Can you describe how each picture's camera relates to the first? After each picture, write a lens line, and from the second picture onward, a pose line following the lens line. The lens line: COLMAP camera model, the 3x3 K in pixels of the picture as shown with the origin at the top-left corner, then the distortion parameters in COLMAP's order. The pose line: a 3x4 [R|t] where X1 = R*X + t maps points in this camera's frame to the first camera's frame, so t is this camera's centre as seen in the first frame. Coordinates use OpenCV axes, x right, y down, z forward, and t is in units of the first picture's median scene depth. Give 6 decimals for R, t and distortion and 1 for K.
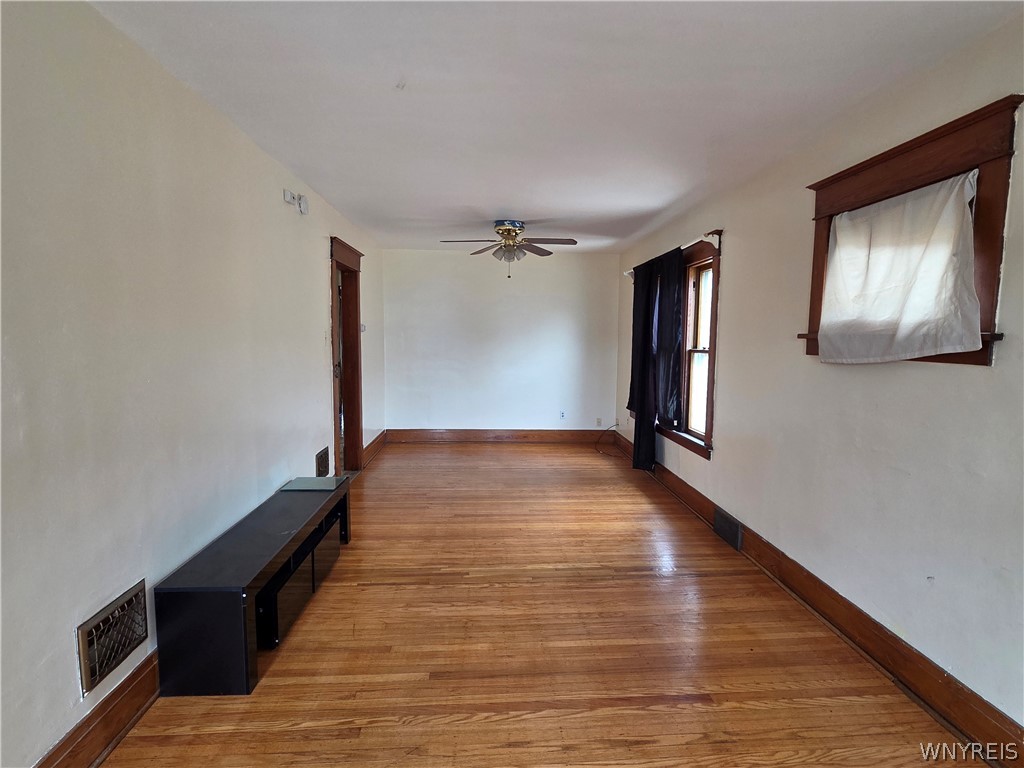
lens RADIAL K [[536.9, 0, 512.2], [0, 536.9, 386.7], [0, 0, 1]] dist [-0.004350, 0.003107]
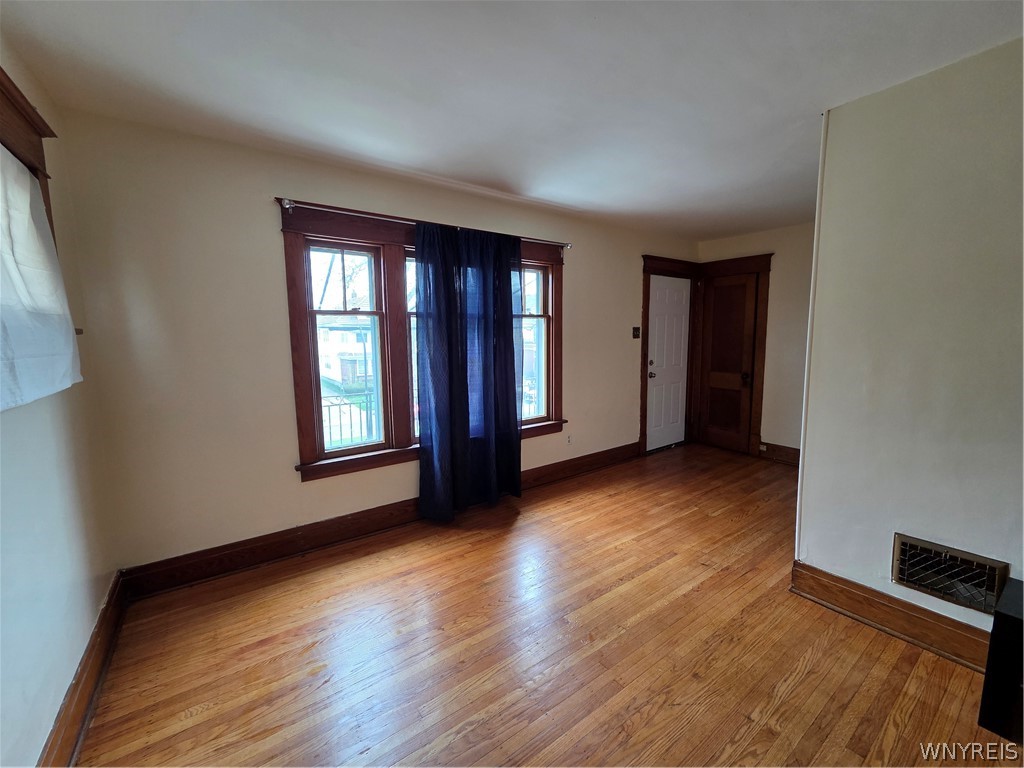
lens RADIAL K [[399.8, 0, 517.3], [0, 399.8, 379.5], [0, 0, 1]] dist [-0.002976, 0.001995]
pose [[-0.837444, 0.060664, -0.543146, 0.425529], [-0.048058, 0.981796, 0.183755, -0.076169], [0.544406, 0.179988, -0.819284, 0.865068]]
